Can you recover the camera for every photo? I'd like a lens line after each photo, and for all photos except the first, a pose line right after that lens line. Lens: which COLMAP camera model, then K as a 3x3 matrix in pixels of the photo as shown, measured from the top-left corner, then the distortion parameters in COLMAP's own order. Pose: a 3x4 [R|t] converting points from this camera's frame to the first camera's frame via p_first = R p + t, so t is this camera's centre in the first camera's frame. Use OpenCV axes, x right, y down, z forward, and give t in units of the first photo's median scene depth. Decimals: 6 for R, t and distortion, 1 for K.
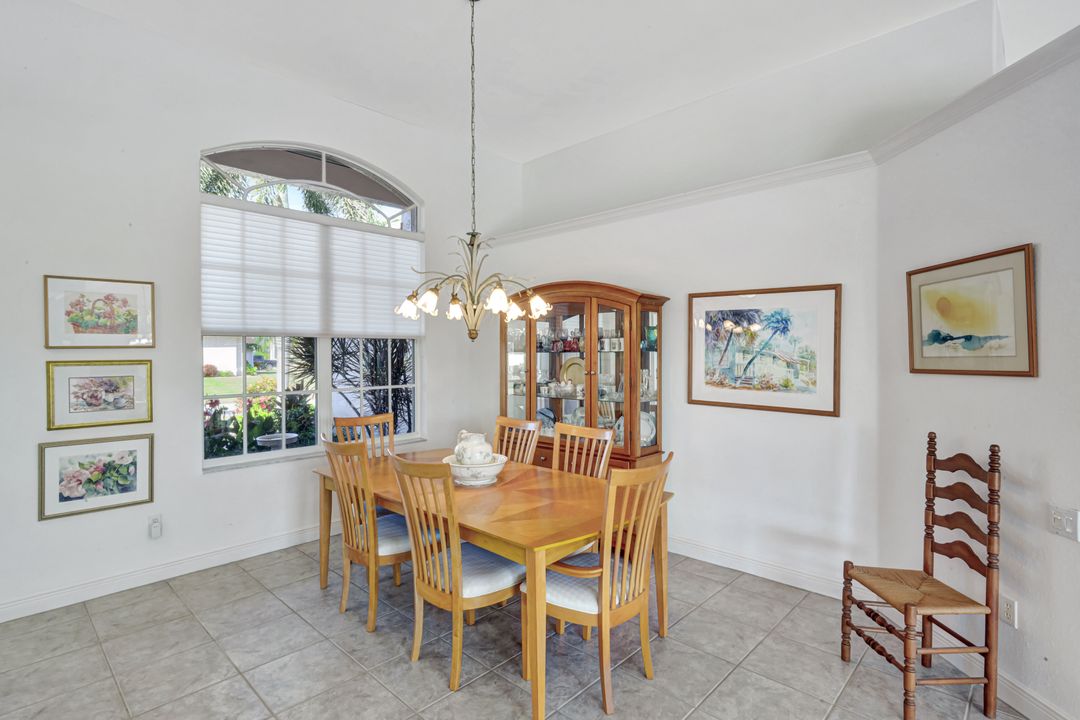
lens RADIAL K [[518.8, 0, 543.6], [0, 518.8, 359.7], [0, 0, 1]] dist [0.000710, -0.000169]
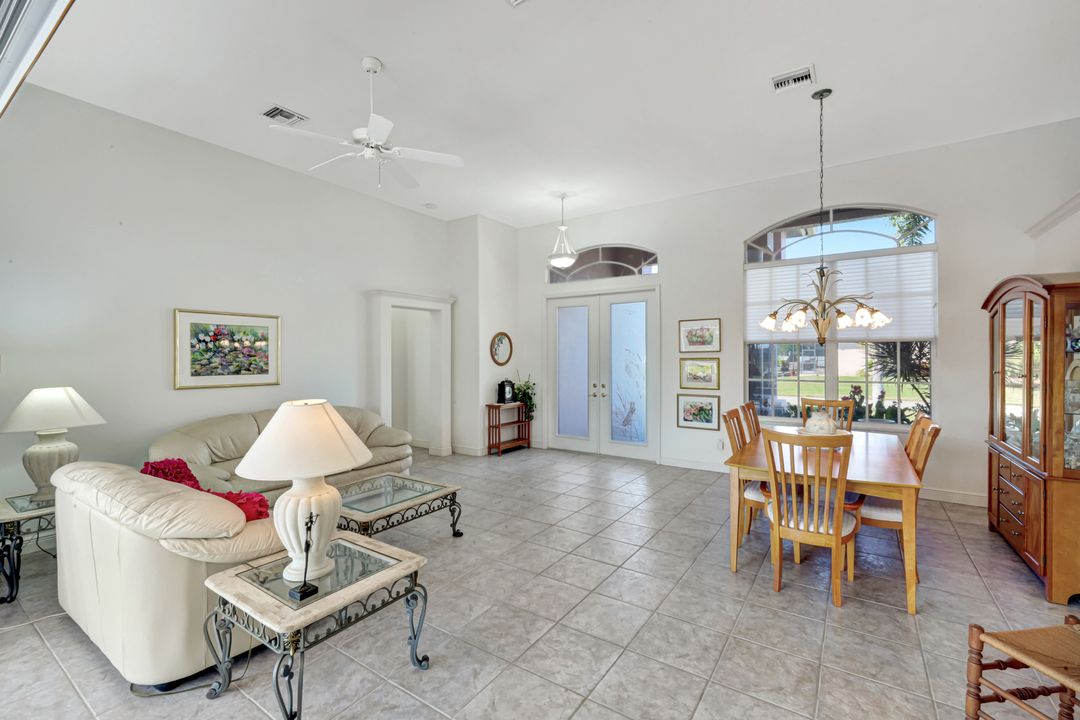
lens RADIAL K [[470.8, 0, 530.0], [0, 470.8, 357.3], [0, 0, 1]] dist [-0.001784, 0.000932]
pose [[0.139222, 0.008372, -0.990226, 0.945722], [-0.004428, 0.999960, 0.007831, -0.014001], [0.990251, 0.003294, 0.139254, 0.049747]]
